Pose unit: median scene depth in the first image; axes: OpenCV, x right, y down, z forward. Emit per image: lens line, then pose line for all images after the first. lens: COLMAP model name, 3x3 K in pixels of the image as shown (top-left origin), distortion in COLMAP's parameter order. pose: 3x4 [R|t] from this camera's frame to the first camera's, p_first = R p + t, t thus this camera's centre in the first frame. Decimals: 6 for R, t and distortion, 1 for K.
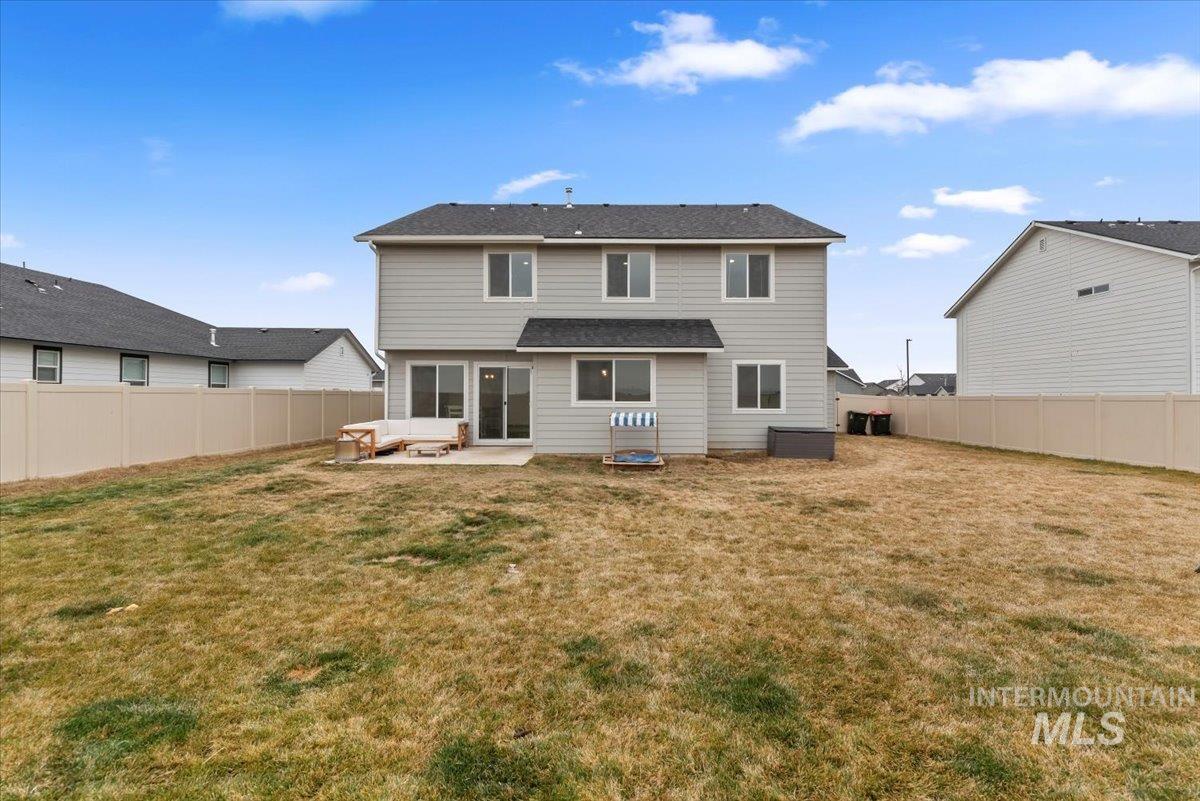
lens RADIAL K [[524.9, 0, 602.5], [0, 524.9, 391.1], [0, 0, 1]] dist [0.014052, -0.000033]
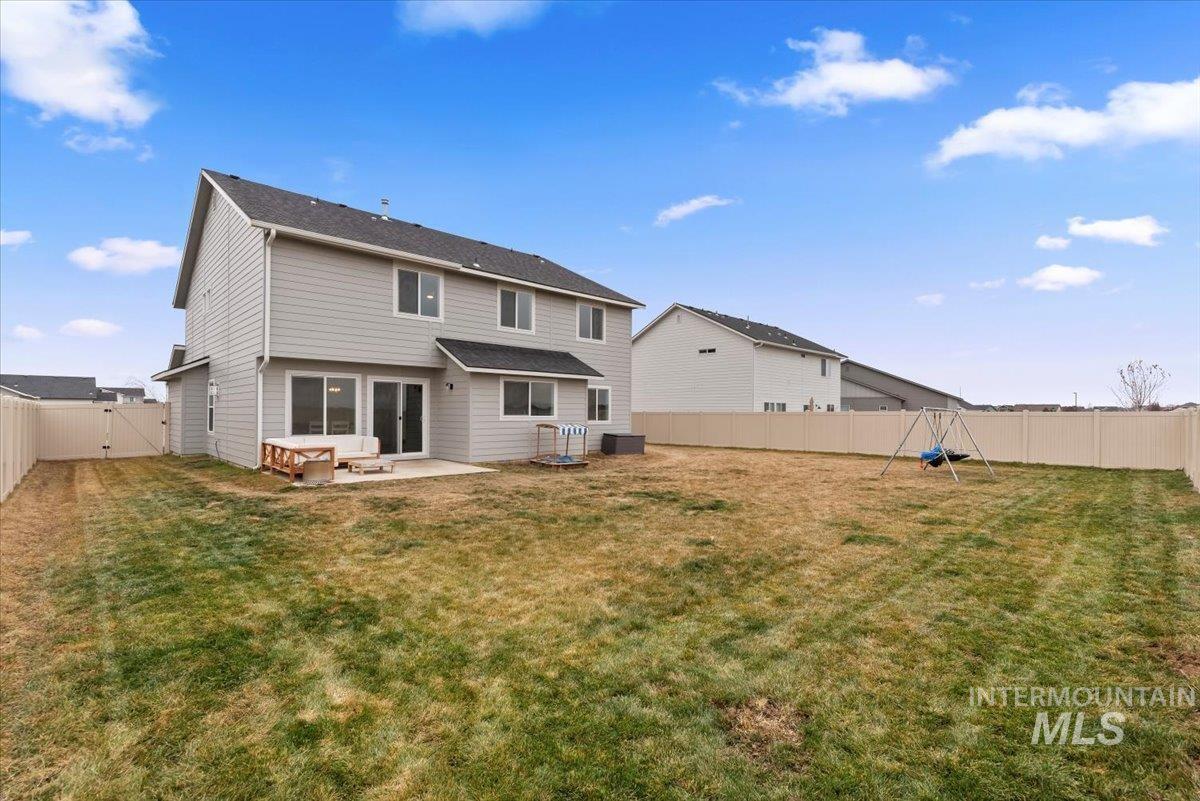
lens RADIAL K [[524.9, 0, 604.7], [0, 524.9, 408.7], [0, 0, 1]] dist [0.014052, -0.000033]
pose [[0.717168, 0.005479, 0.696879, -0.635958], [-0.010411, 0.999942, 0.002853, -0.001945], [-0.696823, -0.009302, 0.717183, 0.003471]]
